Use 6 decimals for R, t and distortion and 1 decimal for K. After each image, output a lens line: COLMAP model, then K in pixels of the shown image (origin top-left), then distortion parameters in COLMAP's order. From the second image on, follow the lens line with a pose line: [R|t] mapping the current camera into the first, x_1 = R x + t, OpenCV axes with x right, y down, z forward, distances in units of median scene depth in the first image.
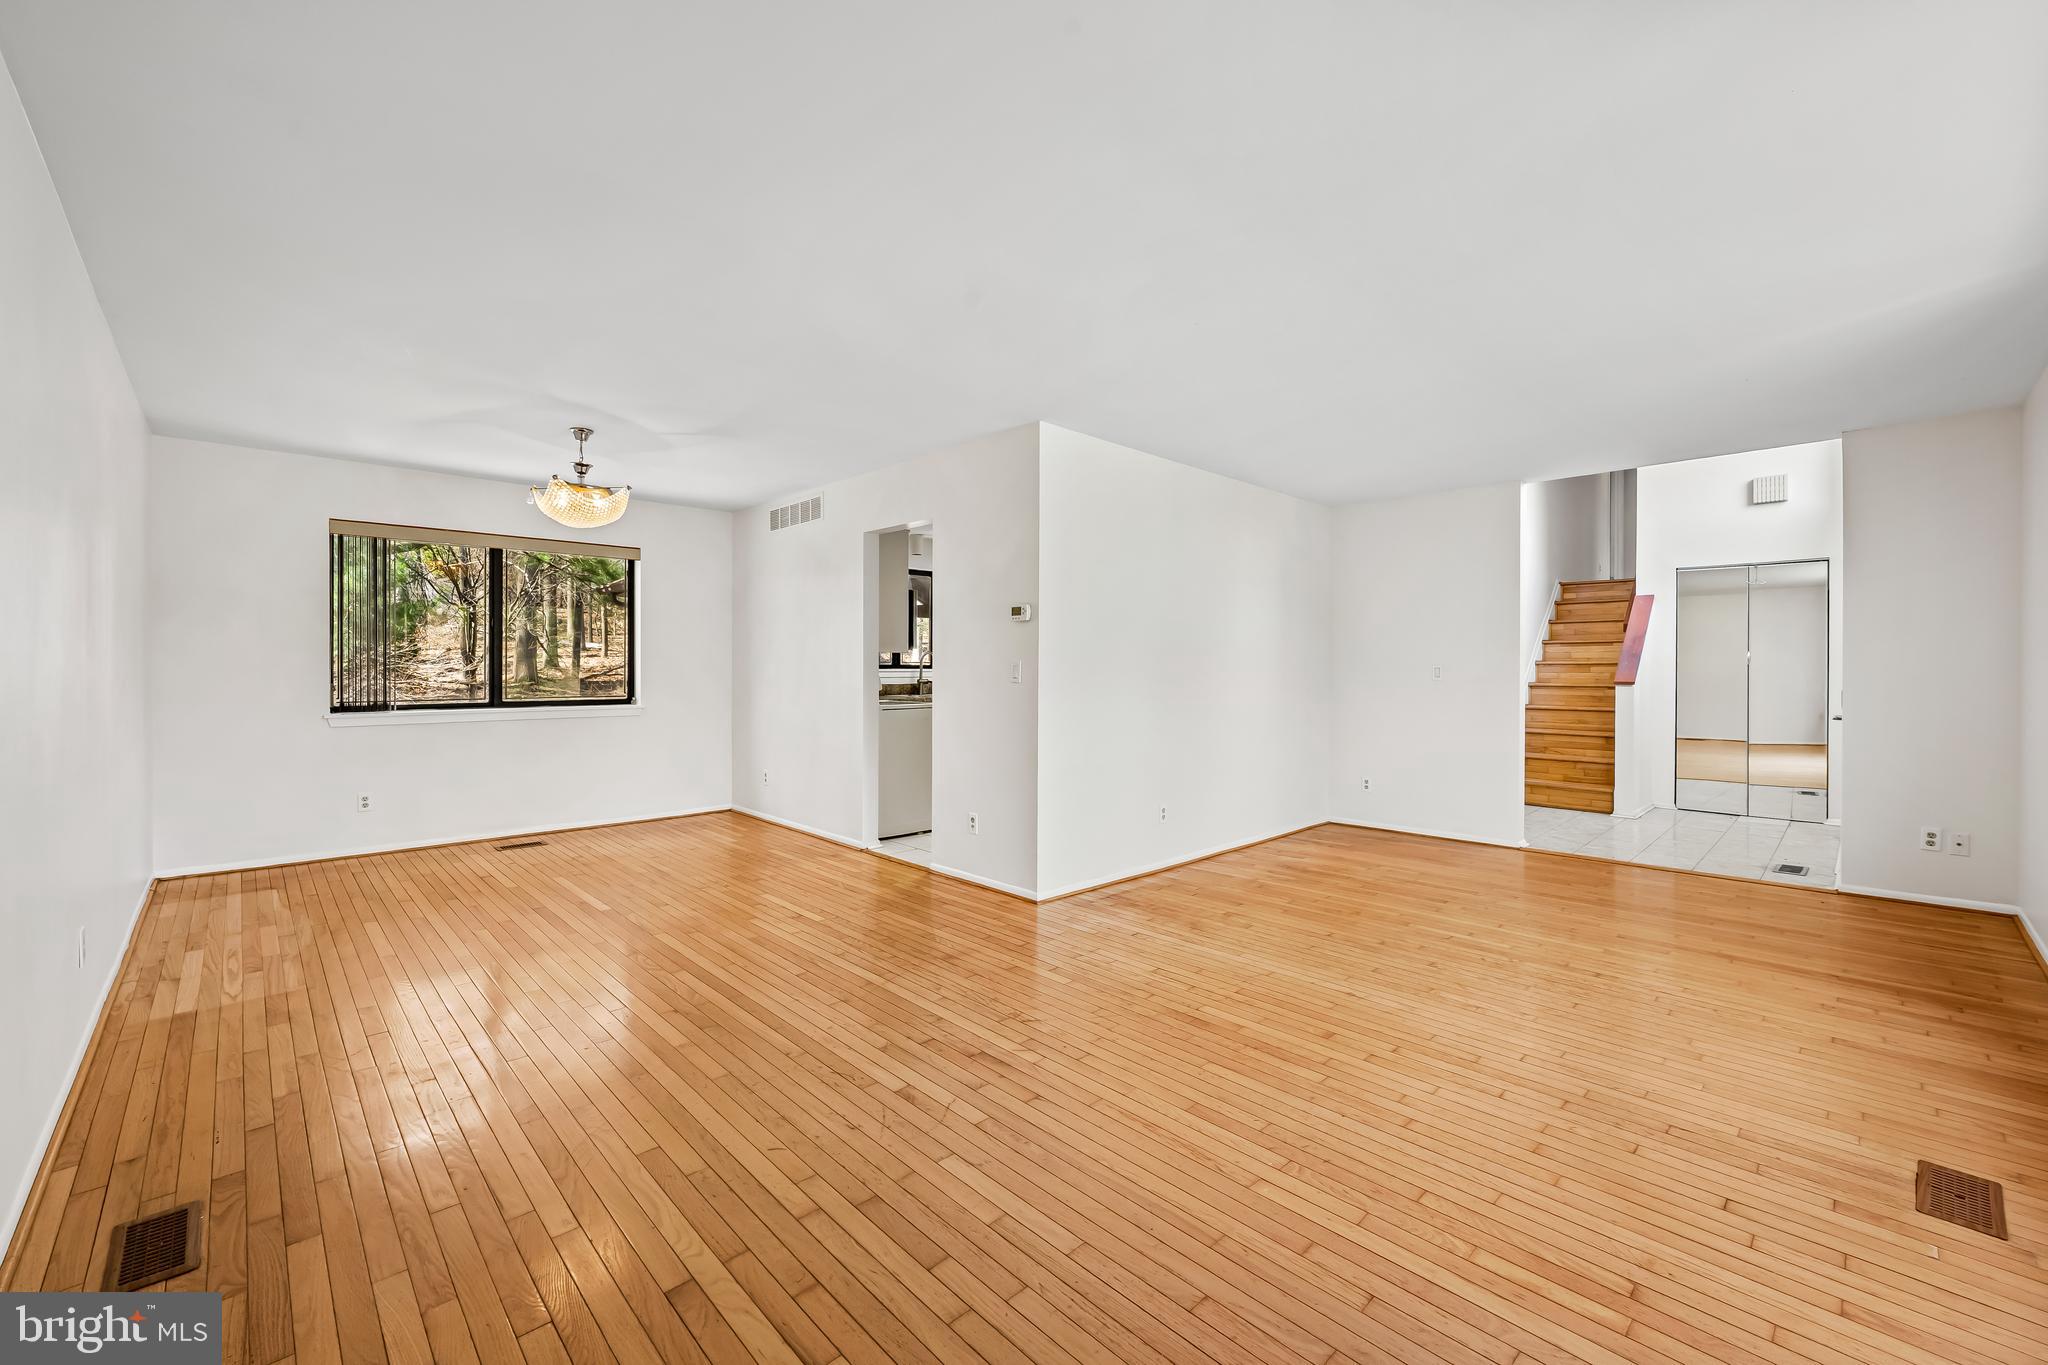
lens RADIAL K [[821.4, 0, 1029.4], [0, 821.4, 672.2], [0, 0, 1]] dist [-0.007181, 0.000153]
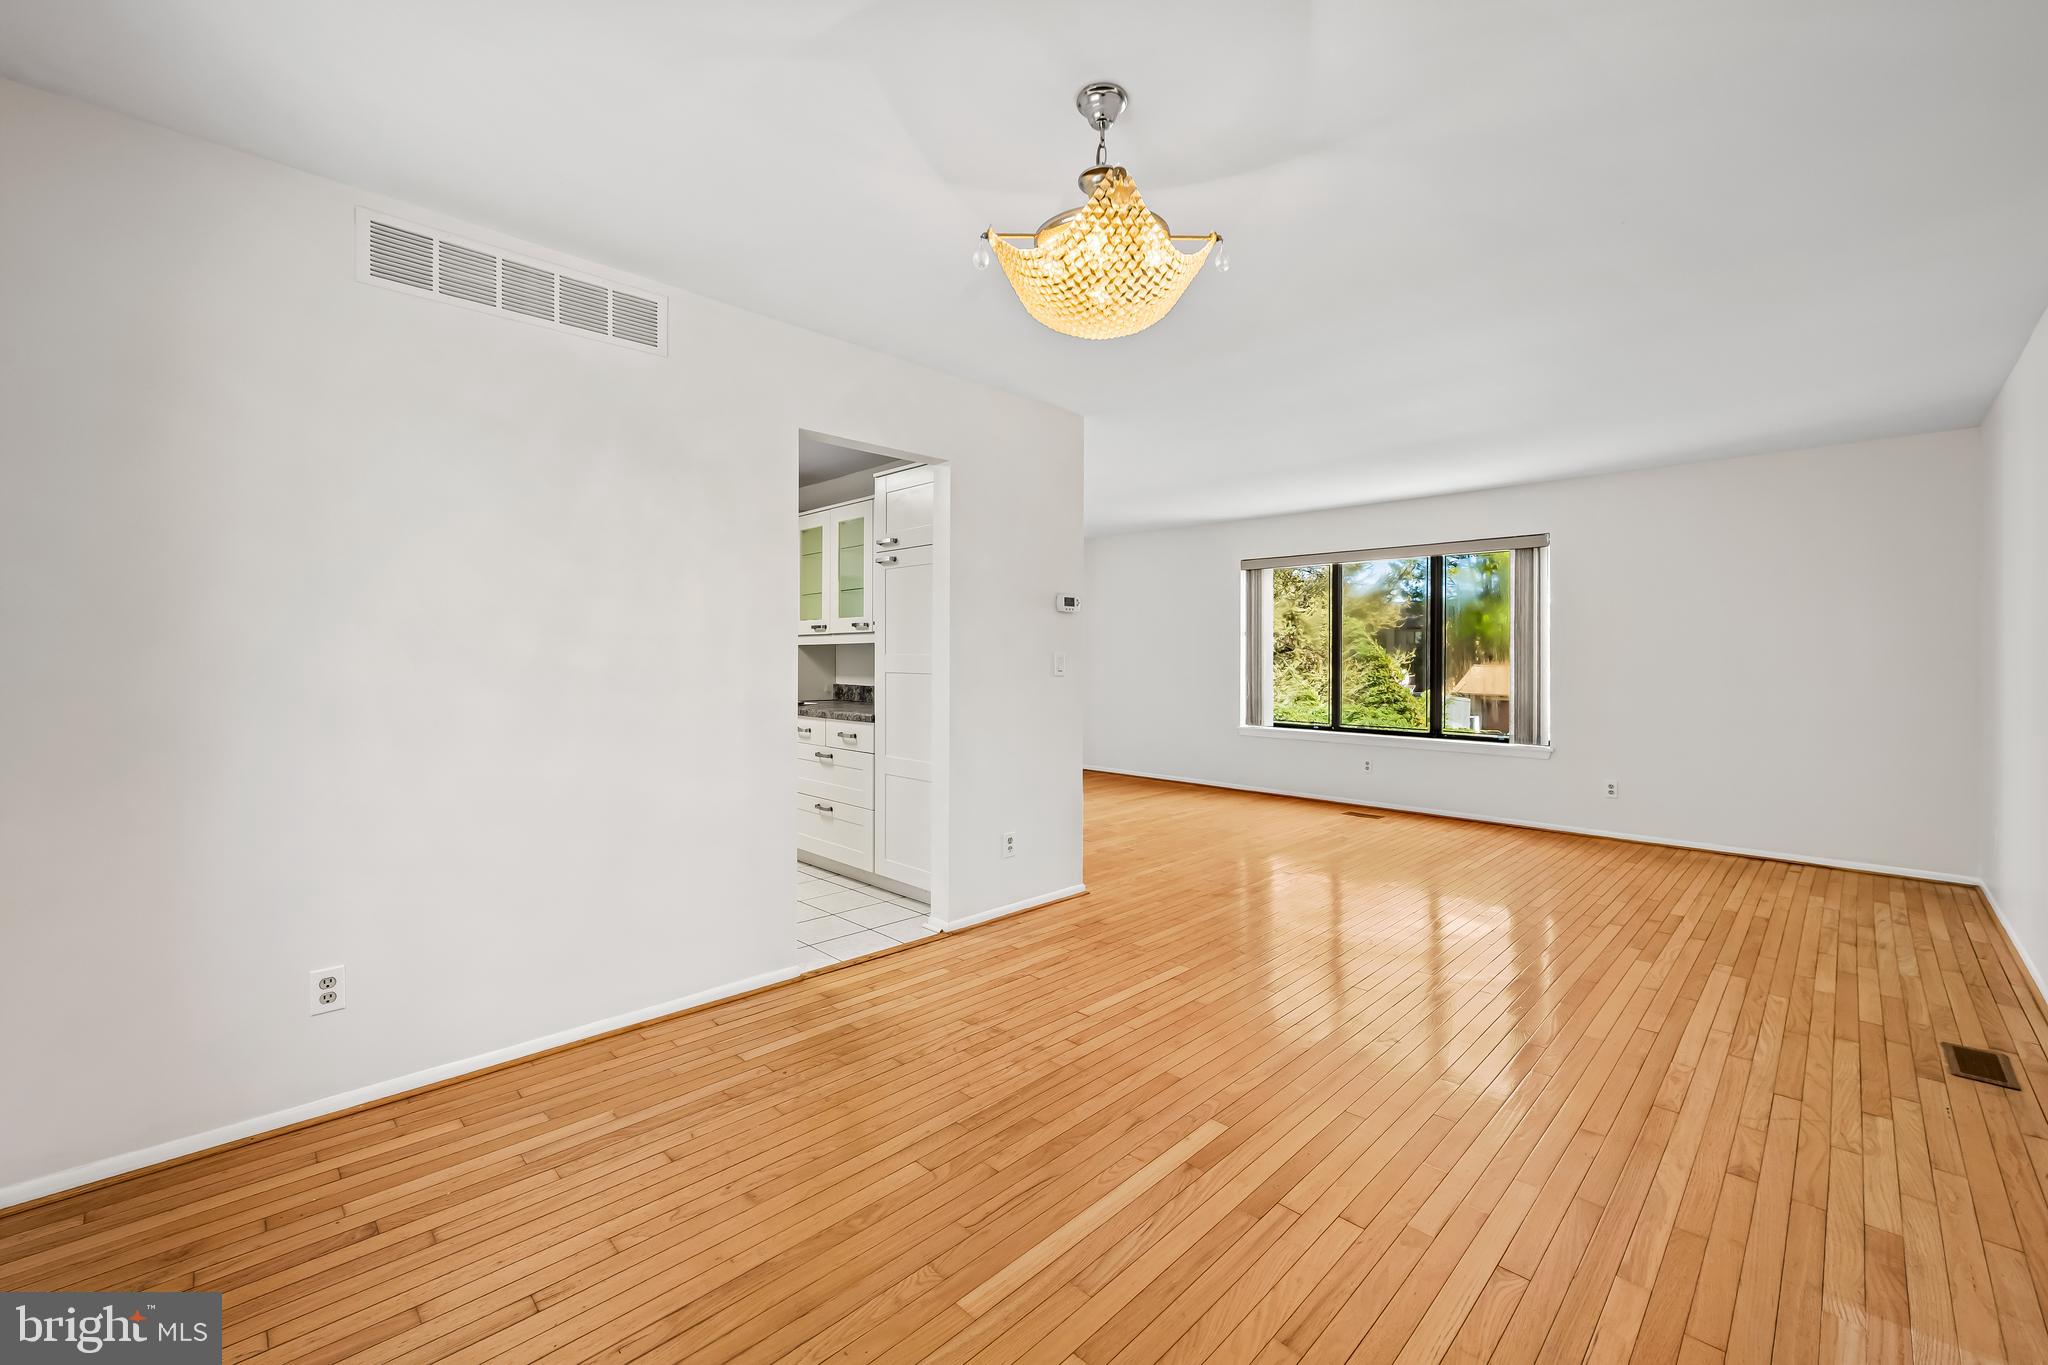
lens RADIAL K [[825.9, 0, 1024.9], [0, 825.9, 655.6], [0, 0, 1]] dist [-0.005277, 0.000470]
pose [[-0.013877, -0.001524, 0.999903, -0.770513], [0.004558, 0.999988, 0.001587, -0.009818], [-0.999893, 0.004580, -0.013870, 0.833363]]
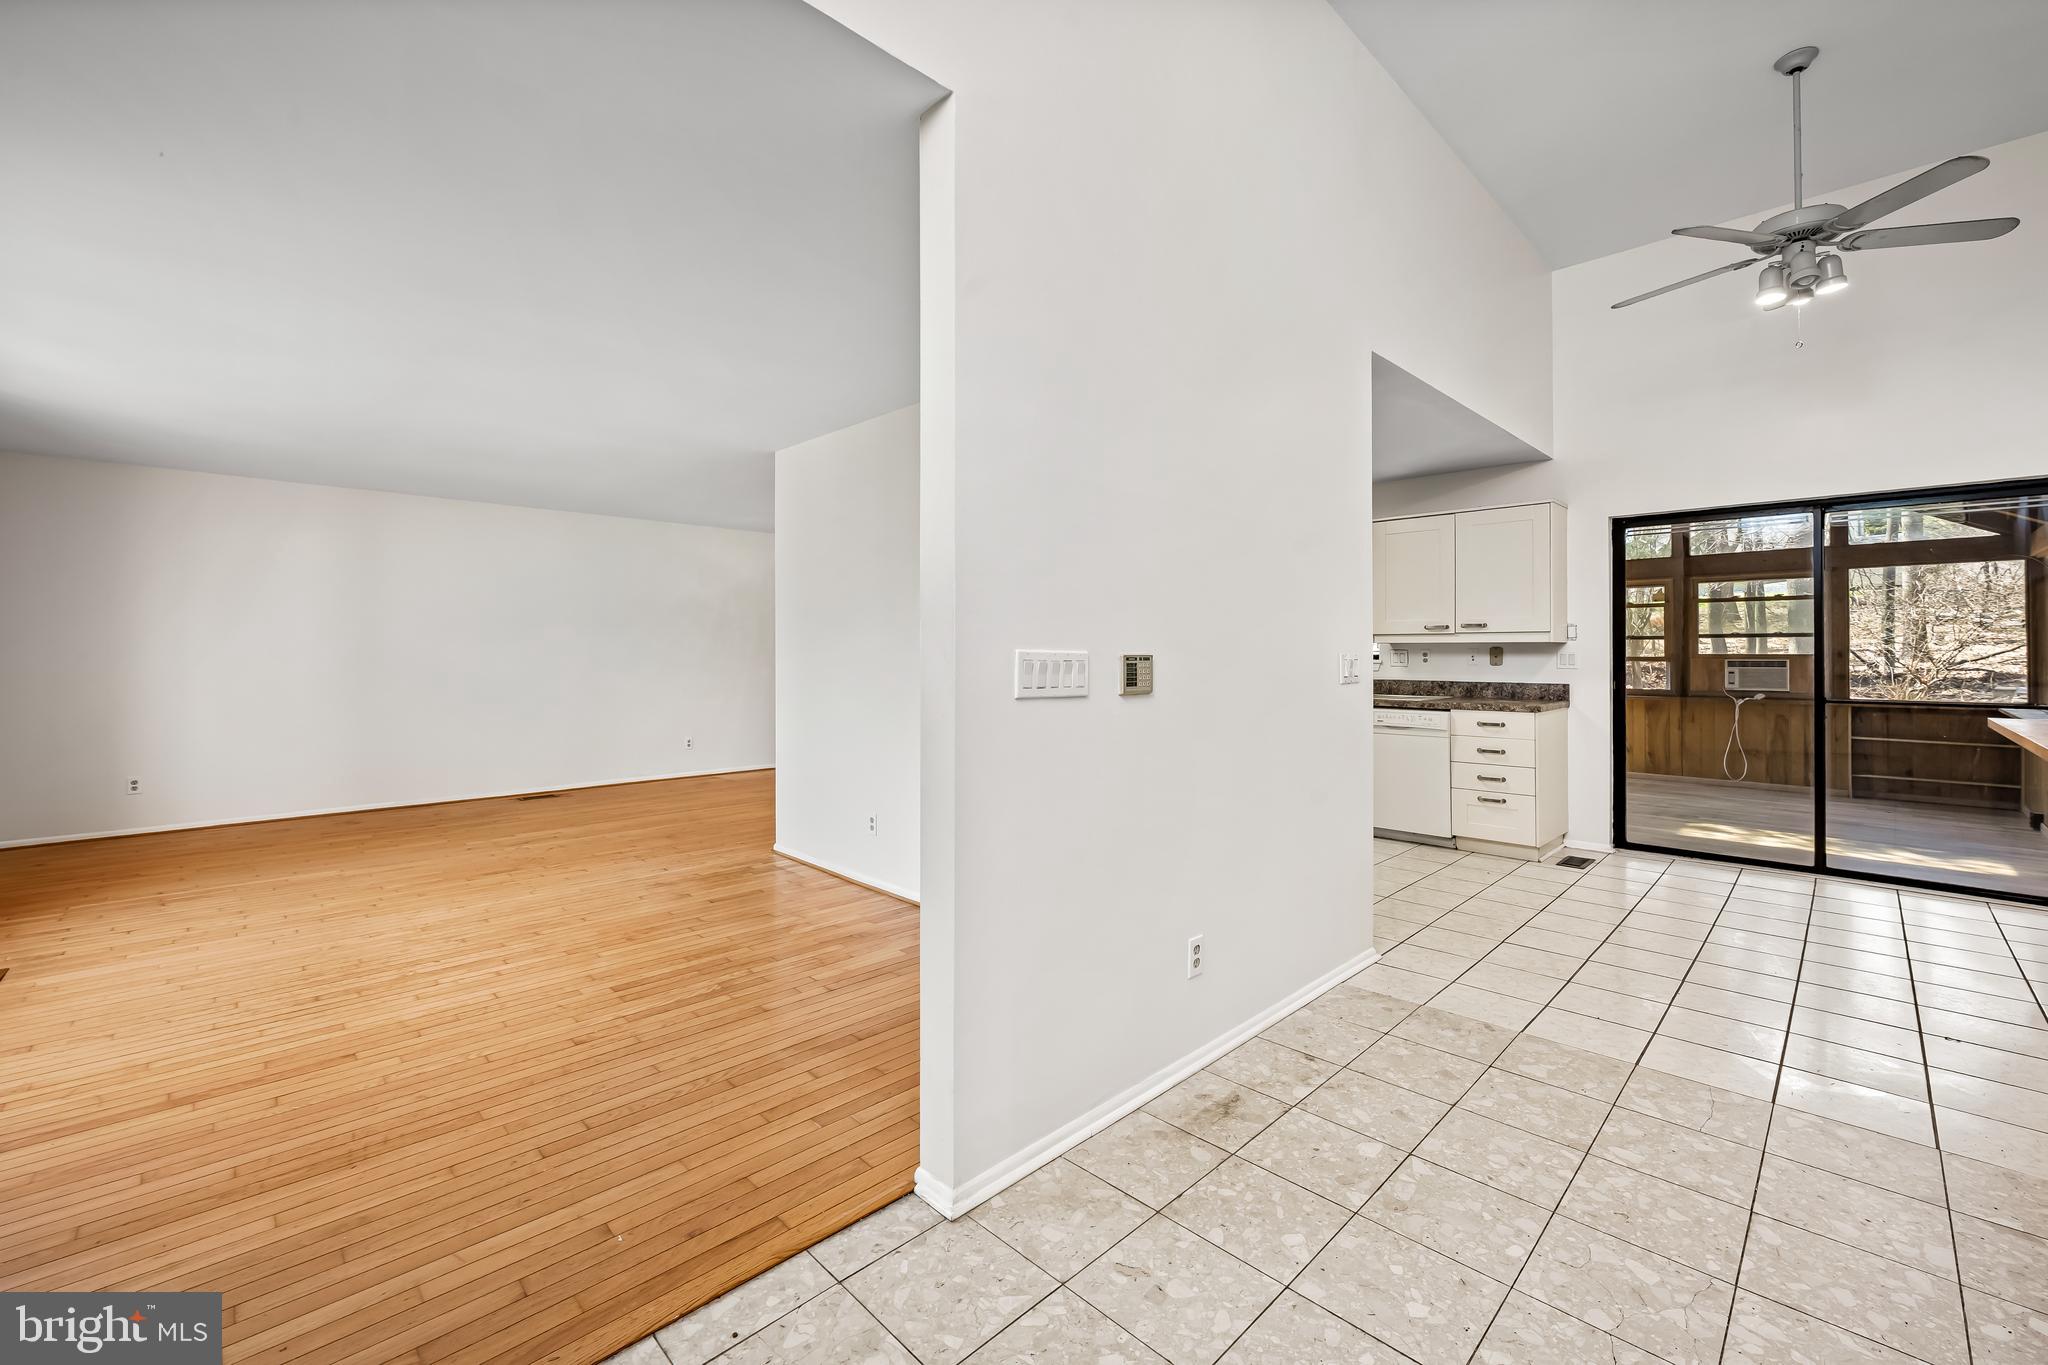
lens RADIAL K [[833.8, 0, 1026.5], [0, 833.8, 646.6], [0, 0, 1]] dist [-0.005894, -0.000194]
pose [[0.007653, -0.010073, -0.999920, 0.949146], [-0.009527, 0.999903, -0.010146, -0.007737], [0.999925, 0.009604, 0.007556, 1.039741]]
